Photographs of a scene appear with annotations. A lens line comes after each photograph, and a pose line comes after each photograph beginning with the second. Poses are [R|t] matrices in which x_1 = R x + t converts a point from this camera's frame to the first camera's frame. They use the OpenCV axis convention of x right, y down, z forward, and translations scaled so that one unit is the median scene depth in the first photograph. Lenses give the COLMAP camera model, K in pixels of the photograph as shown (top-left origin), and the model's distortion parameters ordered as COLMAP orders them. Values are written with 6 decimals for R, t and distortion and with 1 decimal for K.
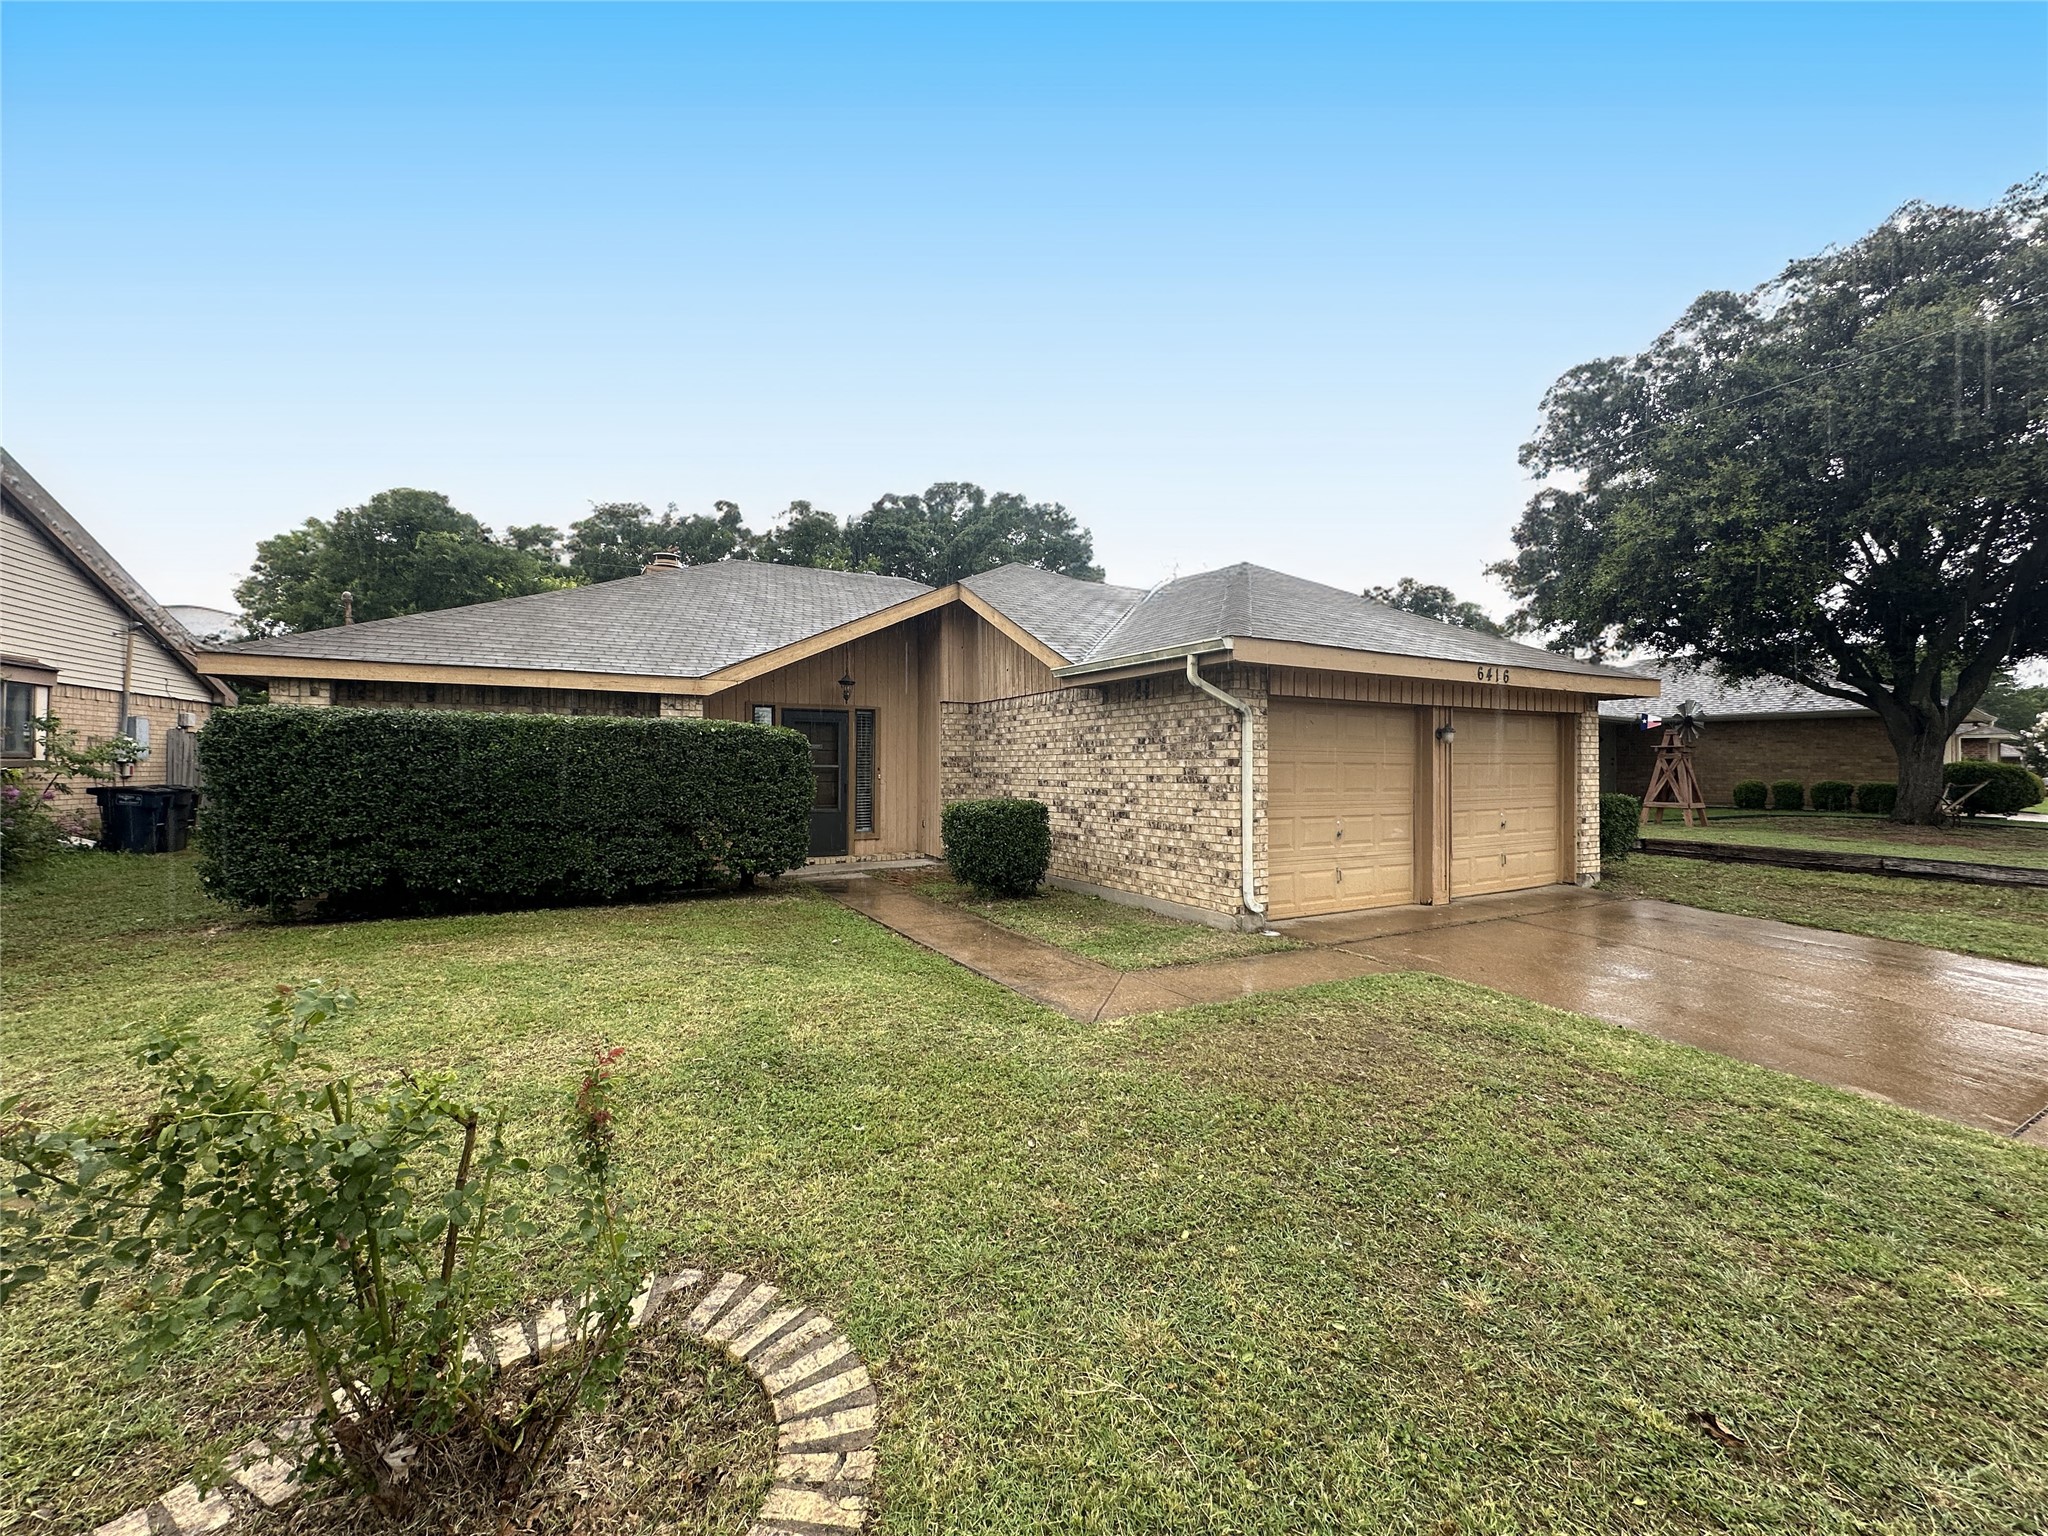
lens RADIAL K [[812.4, 0, 1023.2], [0, 812.4, 764.0], [0, 0, 1]] dist [-0.004065, 0.000773]
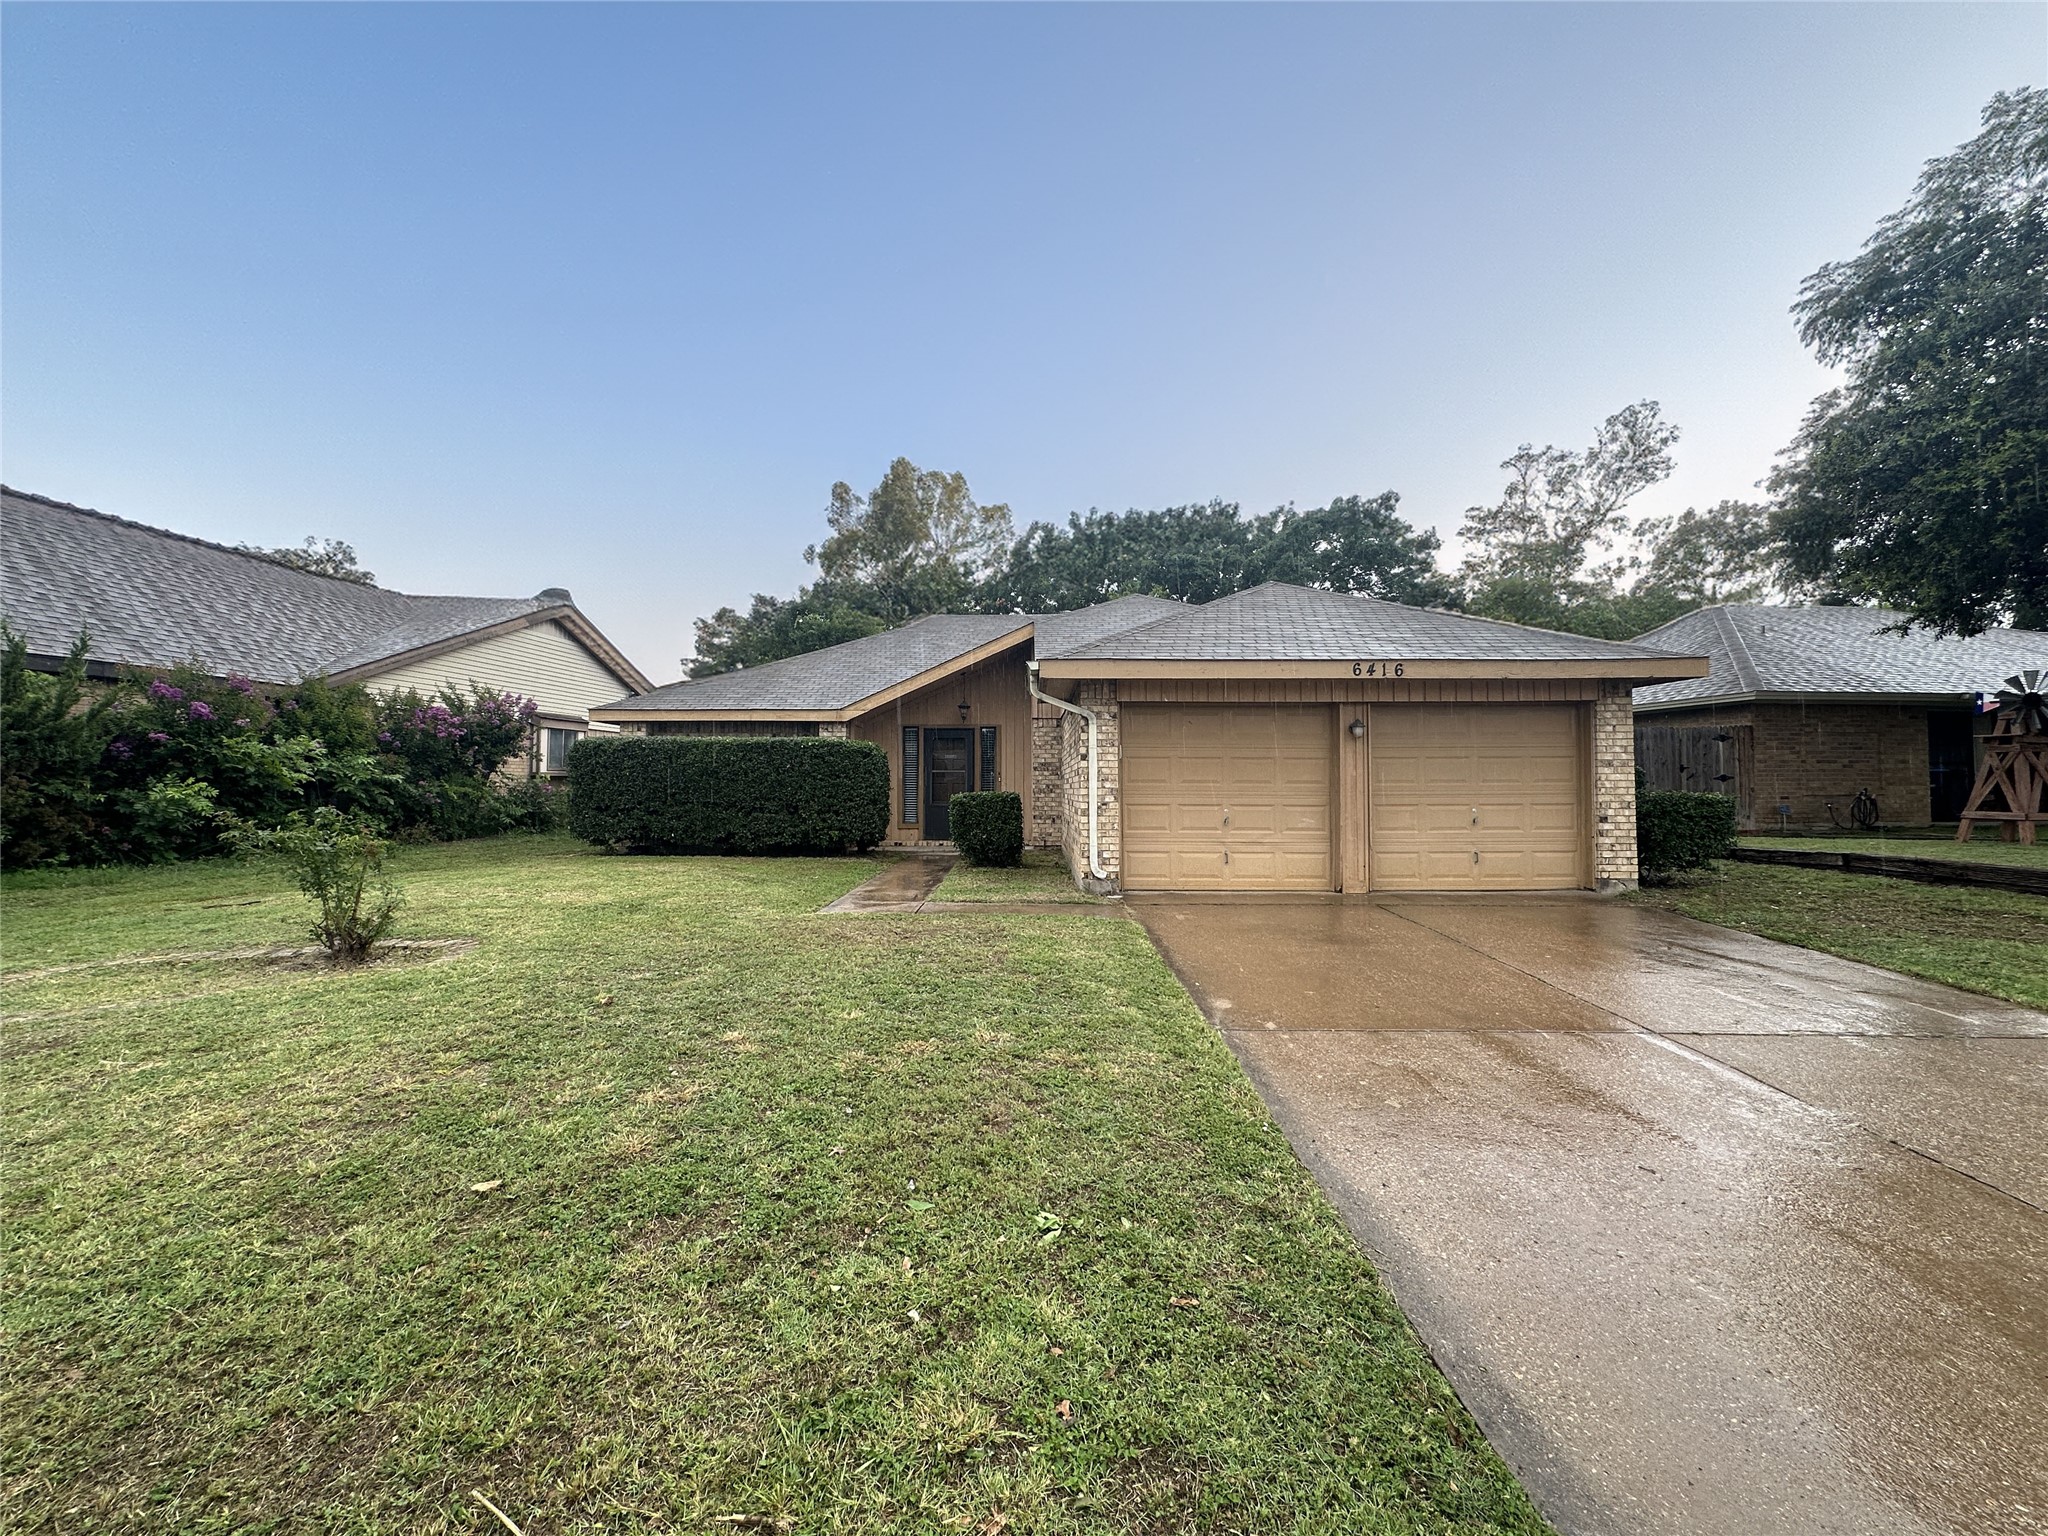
lens RADIAL K [[812.4, 0, 1031.1], [0, 812.4, 765.6], [0, 0, 1]] dist [-0.004065, 0.000773]
pose [[0.872059, -0.014806, -0.489177, 0.656985], [0.003609, 0.999710, -0.023825, 0.033088], [0.489388, 0.019012, 0.871859, -0.109044]]
